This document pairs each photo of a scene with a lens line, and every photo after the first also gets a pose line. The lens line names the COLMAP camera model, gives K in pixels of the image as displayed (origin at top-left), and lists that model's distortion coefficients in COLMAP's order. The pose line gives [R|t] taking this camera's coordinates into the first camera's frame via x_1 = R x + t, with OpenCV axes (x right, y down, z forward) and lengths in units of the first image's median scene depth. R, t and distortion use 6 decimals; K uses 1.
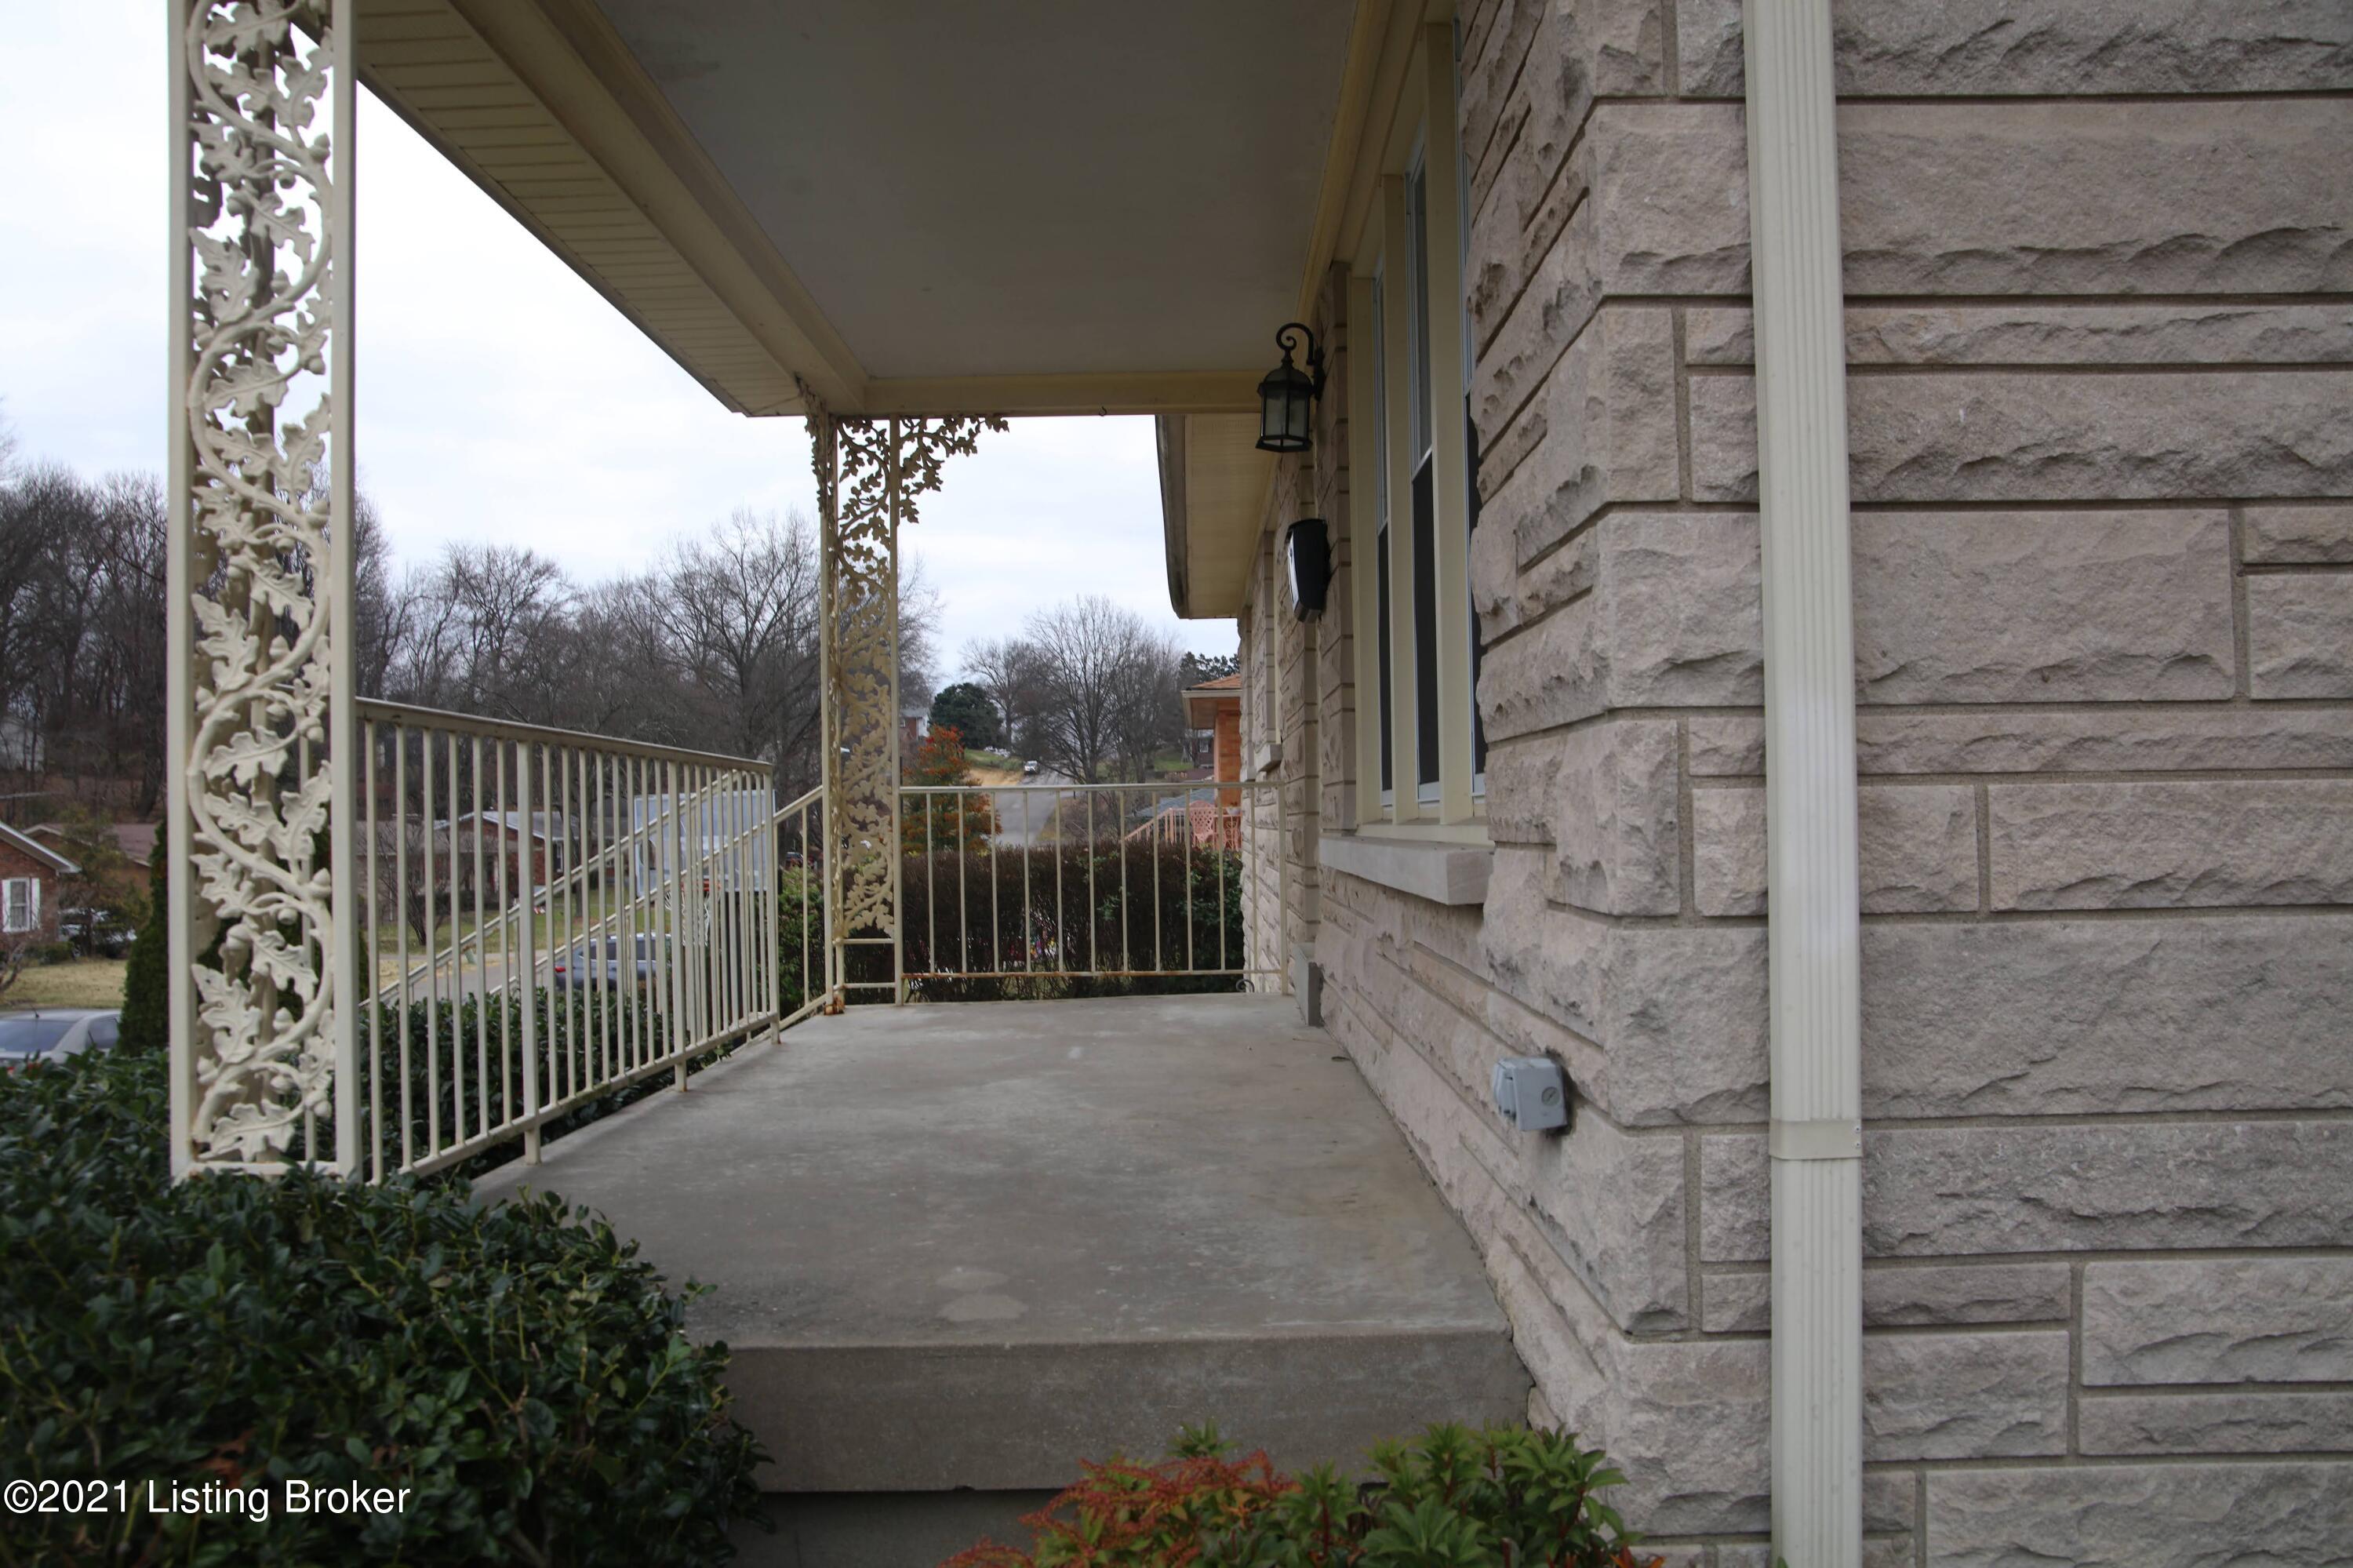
lens RADIAL K [[1863.3, 0, 1172.8], [0, 1863.3, 797.7], [0, 0, 1]] dist [-0.085286, 0.009252]
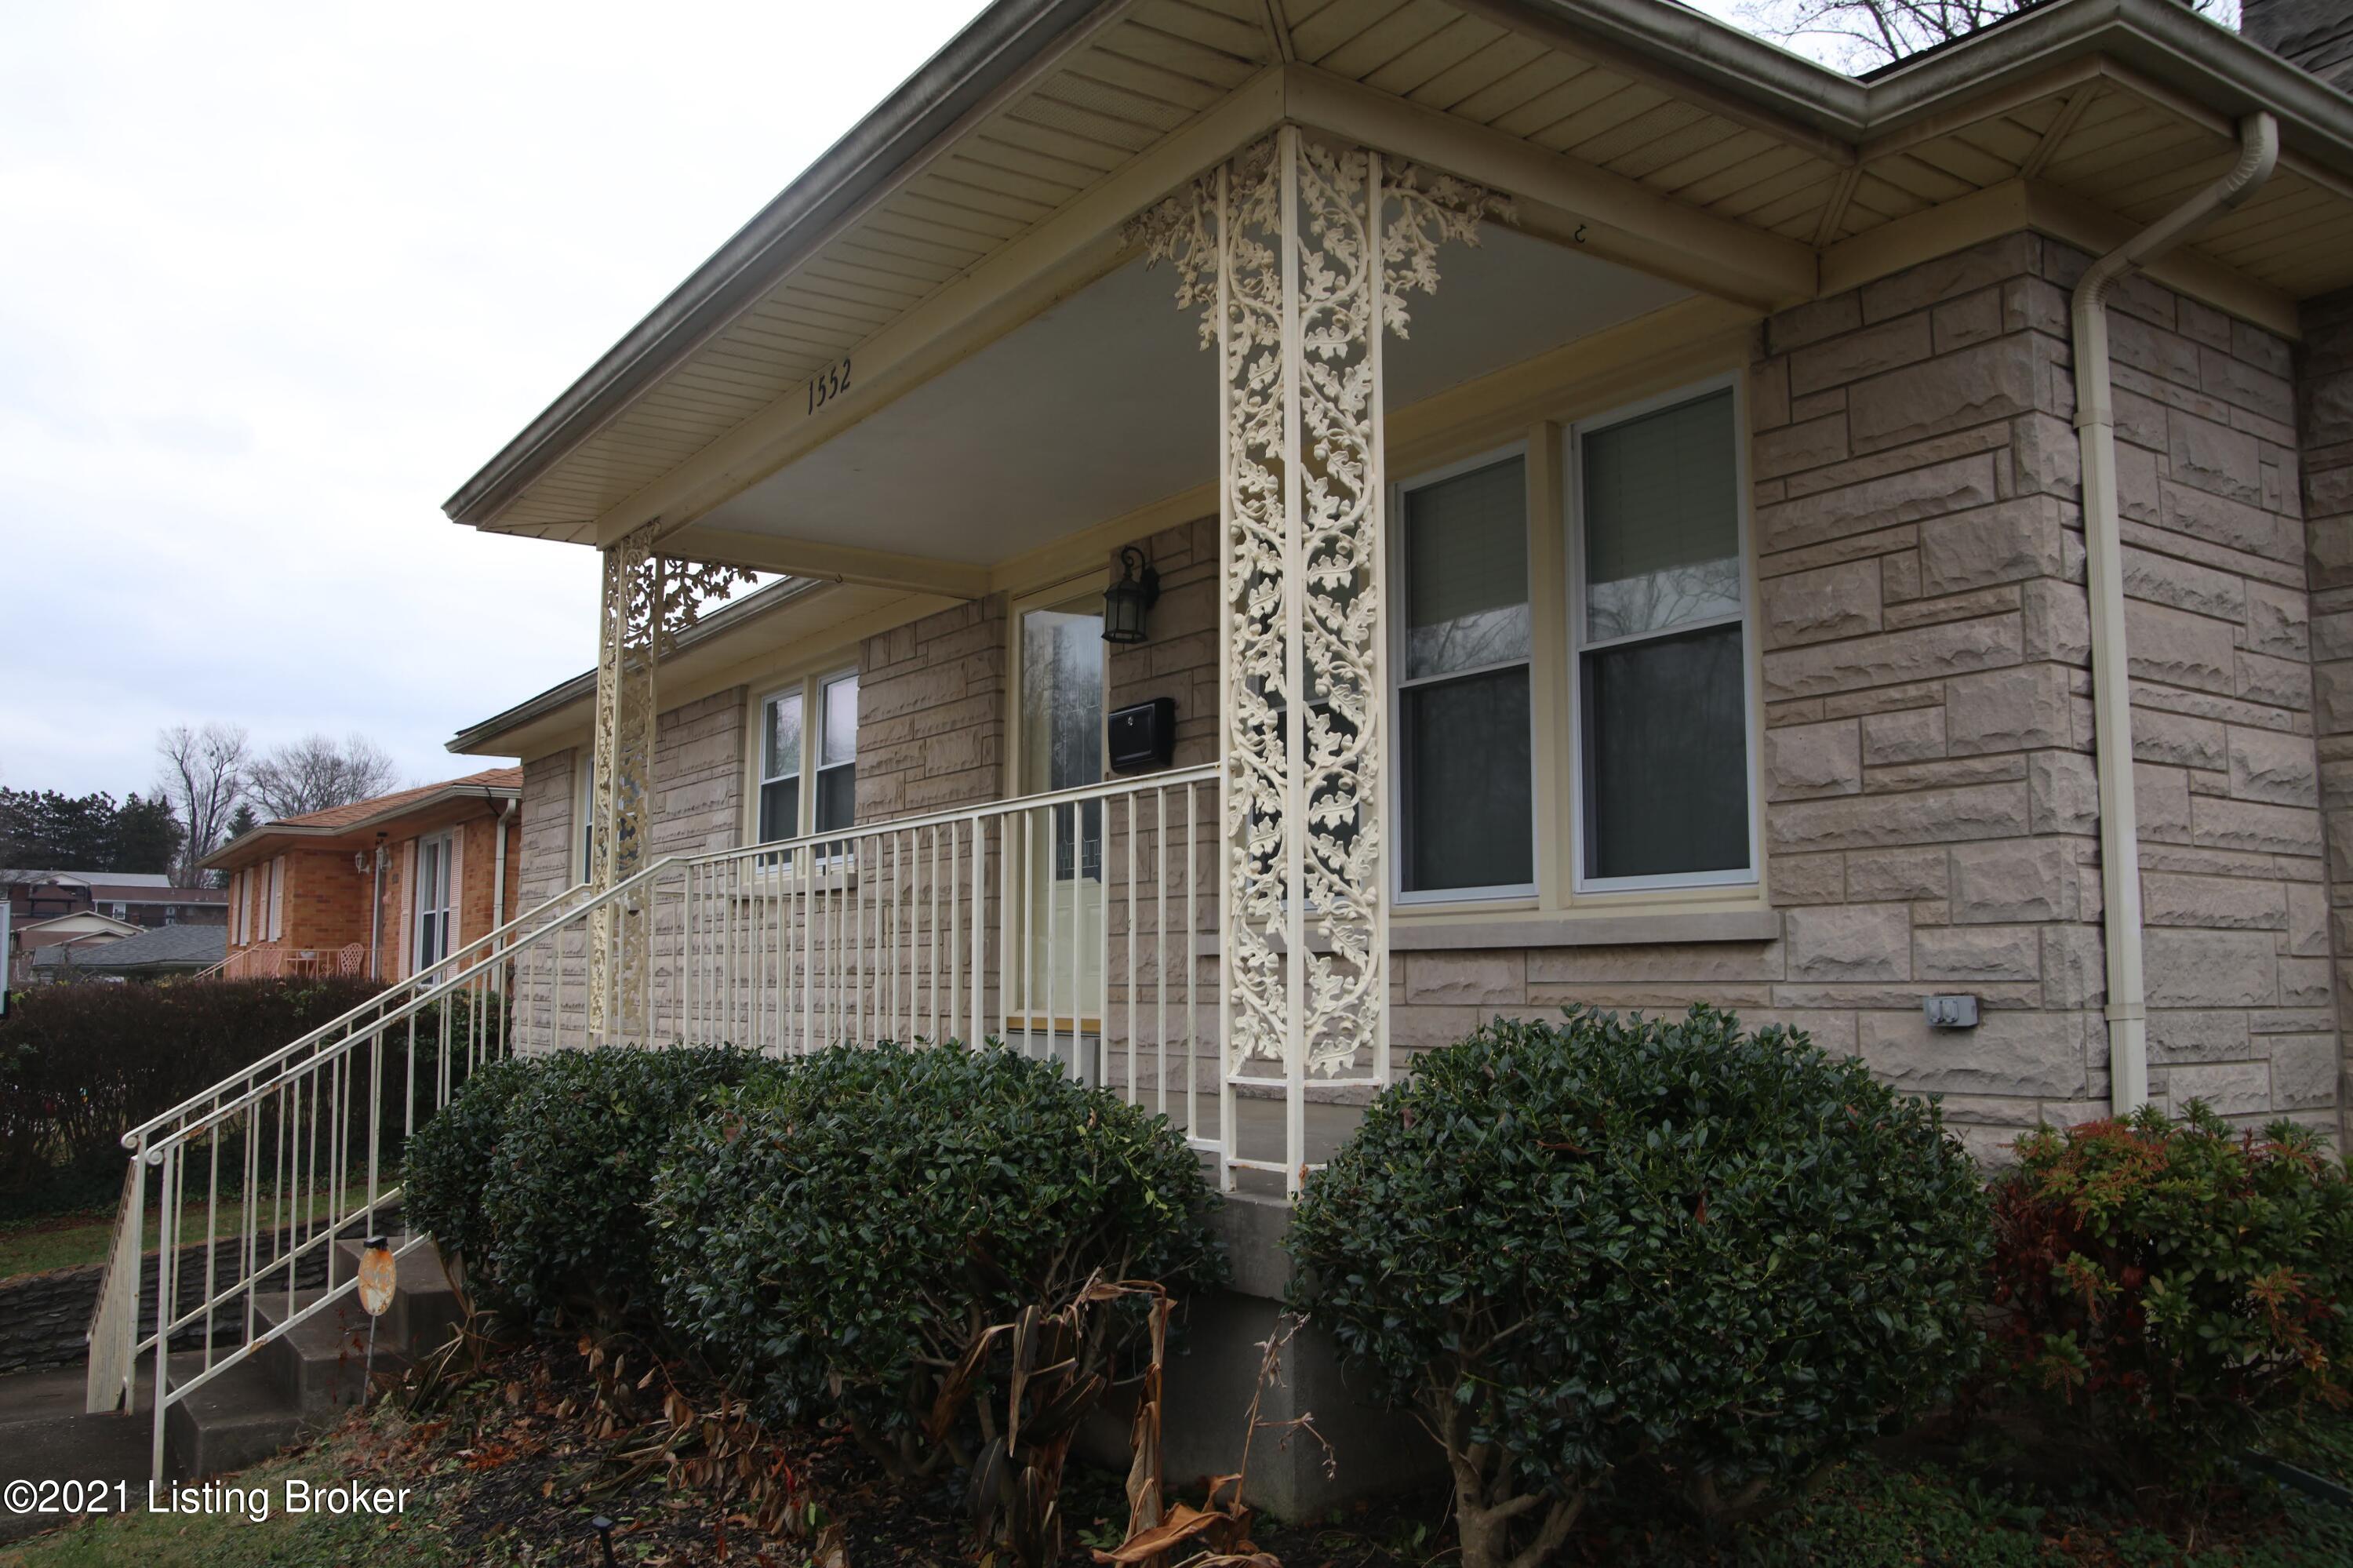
lens RADIAL K [[1863.3, 0, 1173.1], [0, 1863.3, 792.4], [0, 0, 1]] dist [-0.085286, 0.009252]
pose [[0.820575, 0.080319, 0.565867, -1.498193], [-0.024328, 0.994087, -0.105822, 0.130247], [-0.571021, 0.073069, 0.817677, -0.199165]]
